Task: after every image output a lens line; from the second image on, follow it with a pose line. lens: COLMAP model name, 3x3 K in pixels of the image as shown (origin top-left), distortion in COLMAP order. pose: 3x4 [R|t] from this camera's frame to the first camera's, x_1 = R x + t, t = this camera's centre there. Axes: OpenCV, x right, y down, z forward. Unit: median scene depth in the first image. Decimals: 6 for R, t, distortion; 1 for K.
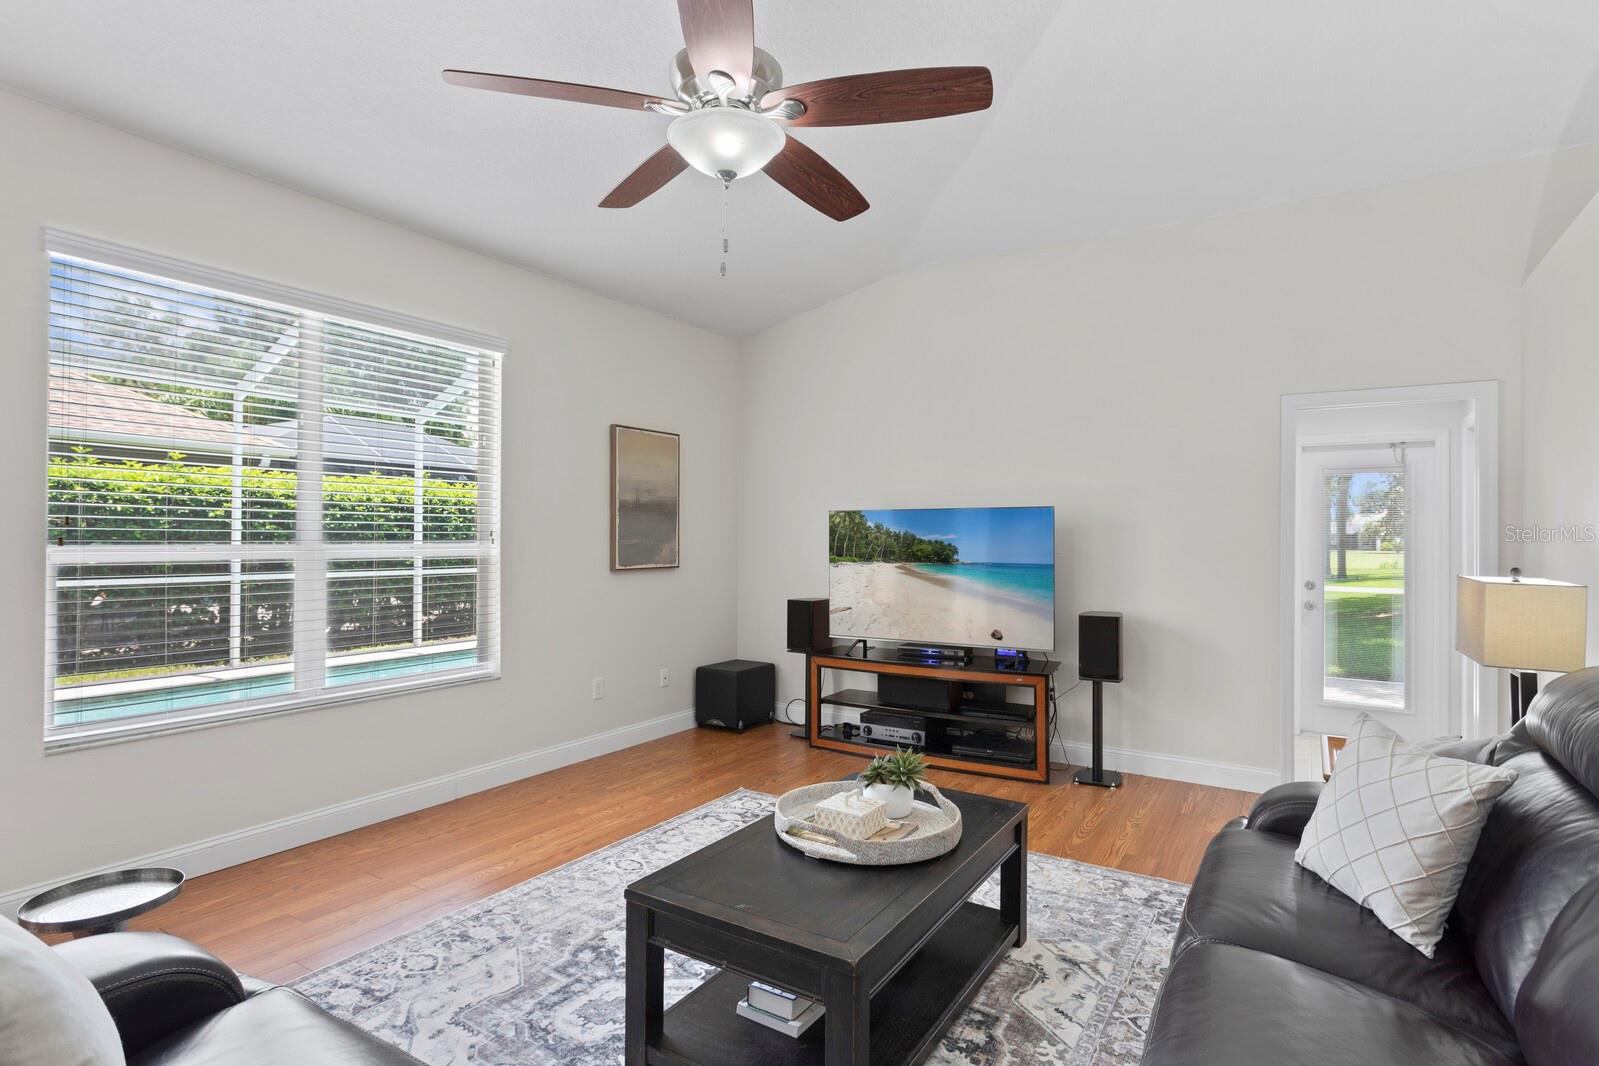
lens RADIAL K [[809.4, 0, 794.9], [0, 809.4, 523.0], [0, 0, 1]] dist [-0.011430, 0.004631]
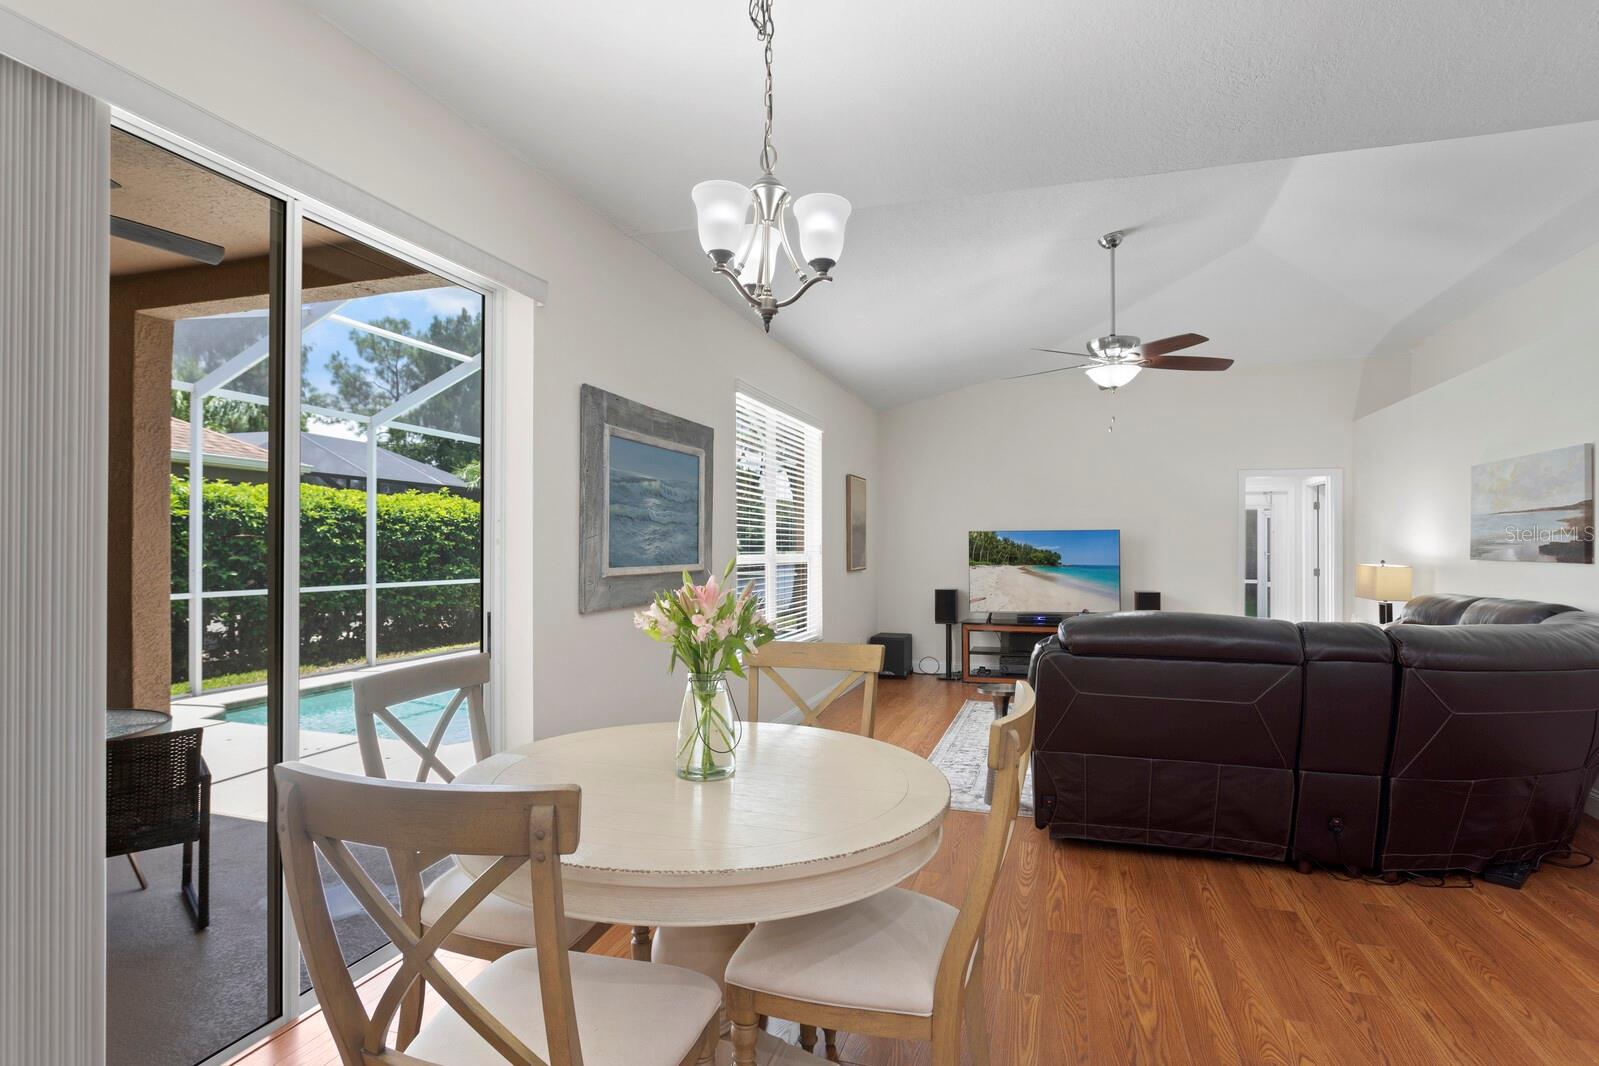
lens RADIAL K [[809.4, 0, 796.6], [0, 809.4, 545.4], [0, 0, 1]] dist [-0.011430, 0.004631]
pose [[0.968539, -0.002797, 0.248845, -0.670193], [-0.000863, 0.999893, 0.014595, -0.011424], [-0.248859, -0.014350, 0.968433, -0.423153]]
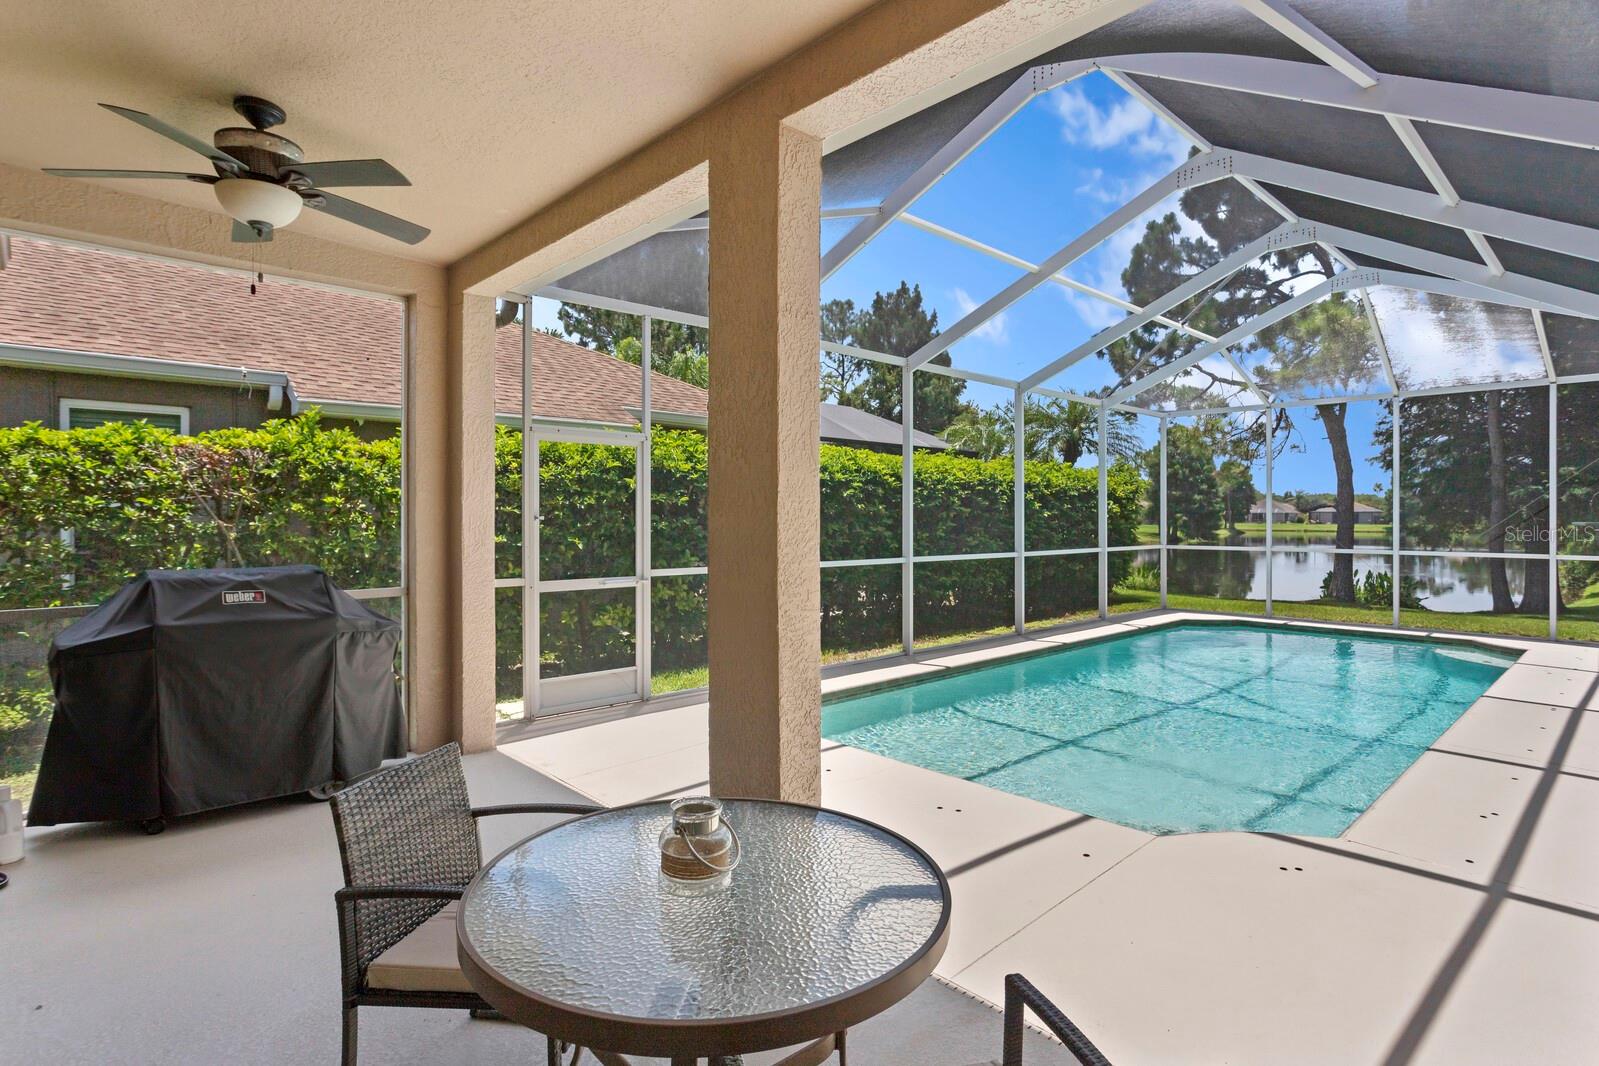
lens RADIAL K [[809.4, 0, 804.8], [0, 809.4, 527.6], [0, 0, 1]] dist [-0.011430, 0.004631]
pose [[0.973118, 0.000448, -0.230309, -0.966531], [0.005878, 0.999624, 0.026781, 0.003403], [0.230234, -0.027415, 0.972749, 0.015620]]
